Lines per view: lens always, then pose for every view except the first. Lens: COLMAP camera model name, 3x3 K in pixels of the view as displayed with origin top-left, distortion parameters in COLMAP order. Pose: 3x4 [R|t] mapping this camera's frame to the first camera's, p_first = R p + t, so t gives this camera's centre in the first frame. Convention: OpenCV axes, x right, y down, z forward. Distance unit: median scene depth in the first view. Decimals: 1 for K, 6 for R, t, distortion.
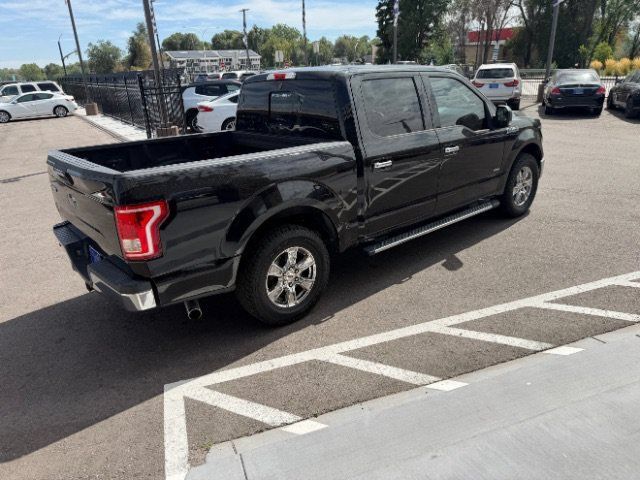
lens RADIAL K [[455.3, 0, 320.0], [0, 455.3, 240.0], [0, 0, 1]] dist [0.021837, -0.034386]
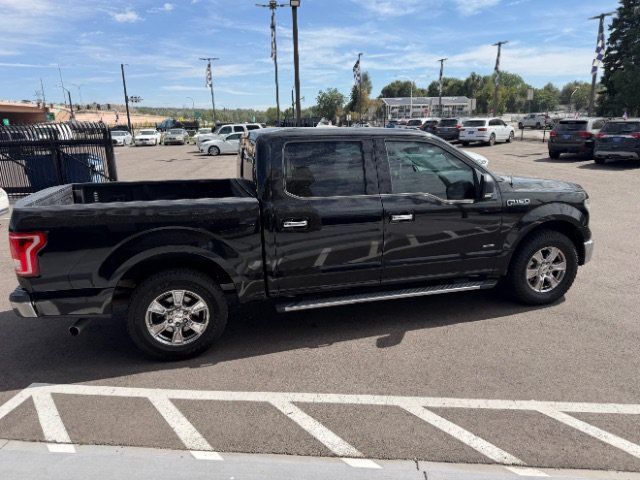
lens RADIAL K [[455.3, 0, 320.0], [0, 455.3, 240.0], [0, 0, 1]] dist [0.021837, -0.034386]
pose [[0.904292, 0.129632, -0.406758, 0.433188], [-0.165473, 0.984732, -0.054044, -0.063038], [0.393542, 0.116179, 0.911936, 0.084608]]
